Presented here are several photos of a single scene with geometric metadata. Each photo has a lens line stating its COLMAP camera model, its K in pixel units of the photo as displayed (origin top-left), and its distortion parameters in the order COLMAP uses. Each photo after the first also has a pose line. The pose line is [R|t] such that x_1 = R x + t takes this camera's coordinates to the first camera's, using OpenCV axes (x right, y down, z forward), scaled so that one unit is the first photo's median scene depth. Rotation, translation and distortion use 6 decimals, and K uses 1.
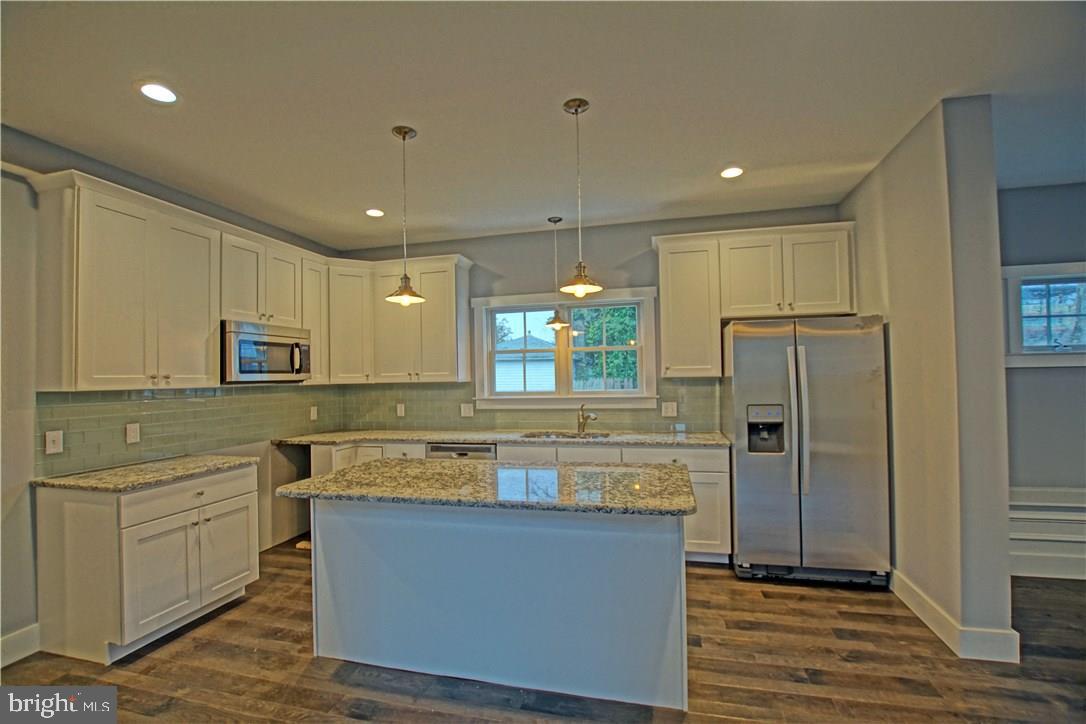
lens RADIAL K [[479.3, 0, 542.3], [0, 479.3, 369.1], [0, 0, 1]] dist [-0.028125, -0.000164]
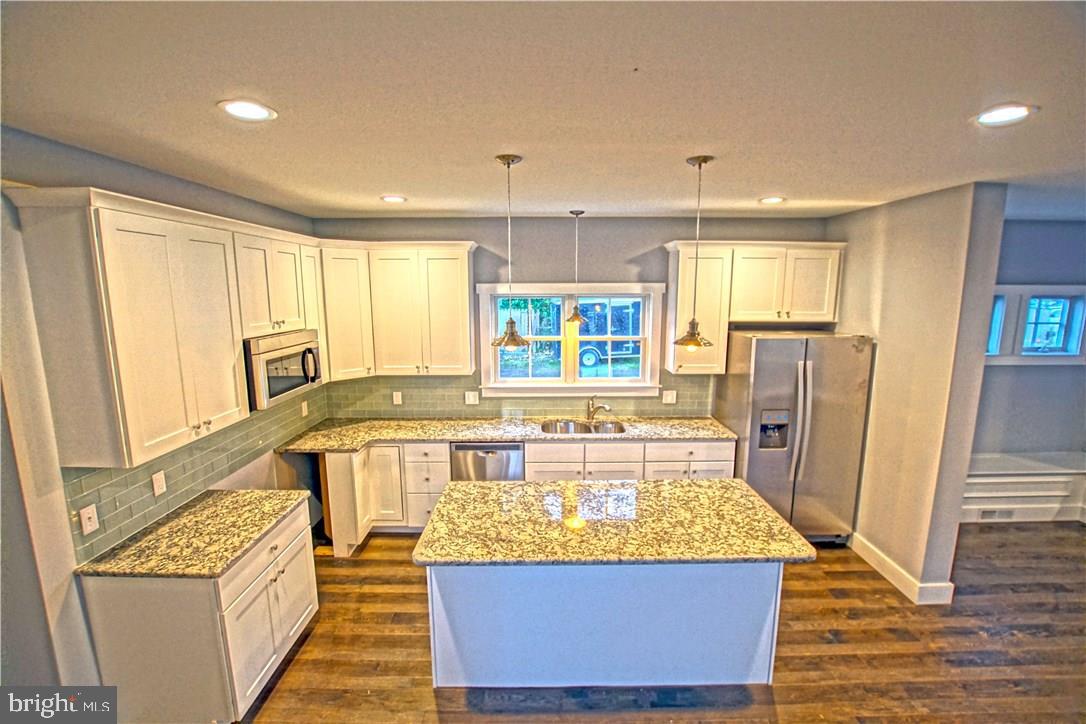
lens RADIAL K [[479.3, 0, 542.3], [0, 479.3, 369.1], [0, 0, 1]] dist [-0.028125, -0.000164]
pose [[0.968209, -0.024752, 0.248917, -0.341366], [-0.020018, 0.984234, 0.175736, -0.196036], [-0.249342, -0.175132, 0.952448, 0.039367]]
